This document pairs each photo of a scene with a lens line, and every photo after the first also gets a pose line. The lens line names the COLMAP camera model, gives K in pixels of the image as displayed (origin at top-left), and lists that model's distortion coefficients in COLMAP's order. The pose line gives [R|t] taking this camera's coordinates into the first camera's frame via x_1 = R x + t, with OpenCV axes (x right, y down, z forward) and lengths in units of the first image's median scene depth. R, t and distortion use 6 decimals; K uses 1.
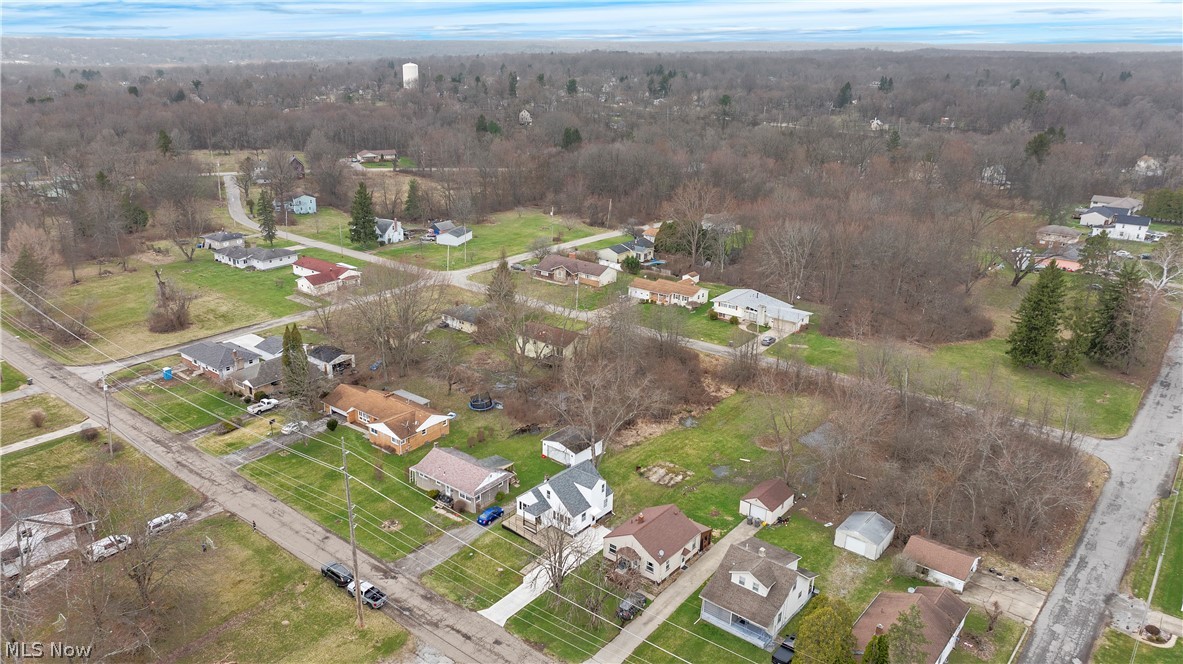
lens RADIAL K [[851.1, 0, 562.9], [0, 851.1, 291.3], [0, 0, 1]] dist [-0.010645, 0.001527]
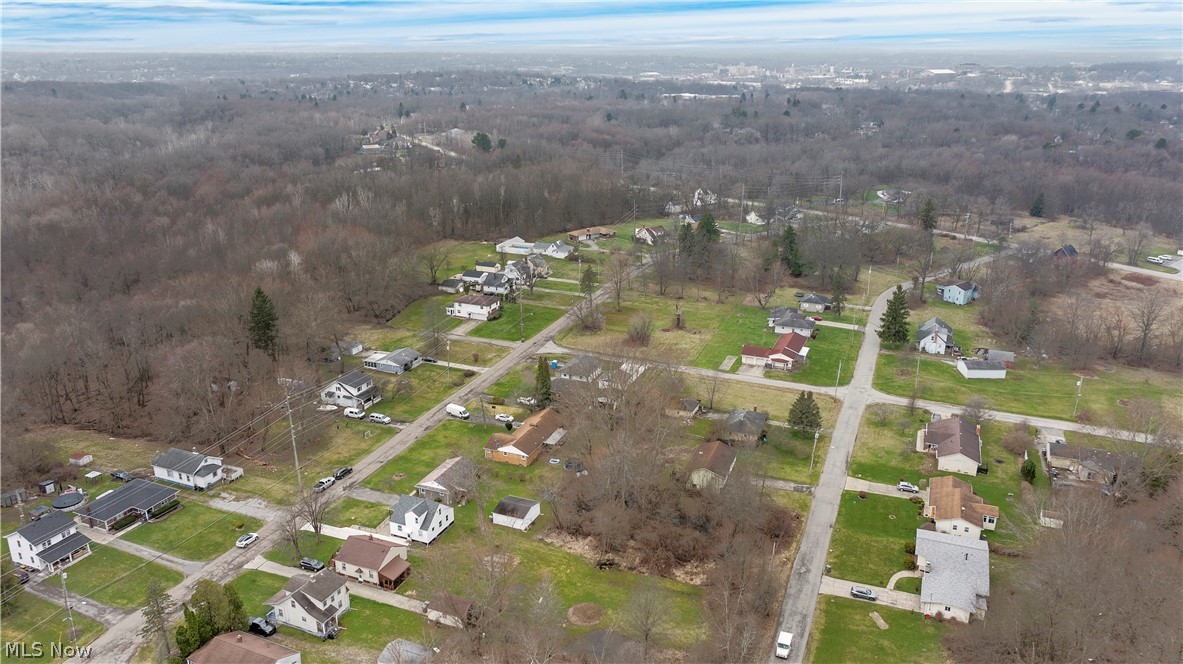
lens RADIAL K [[854.3, 0, 591.5], [0, 854.3, 332.0], [0, 0, 1]] dist [-0.015047, 0.004241]
pose [[0.296048, 0.299253, -0.907085, 0.965005], [-0.273104, 0.936530, 0.219834, -0.325720], [0.915298, 0.182647, 0.358985, 0.525702]]
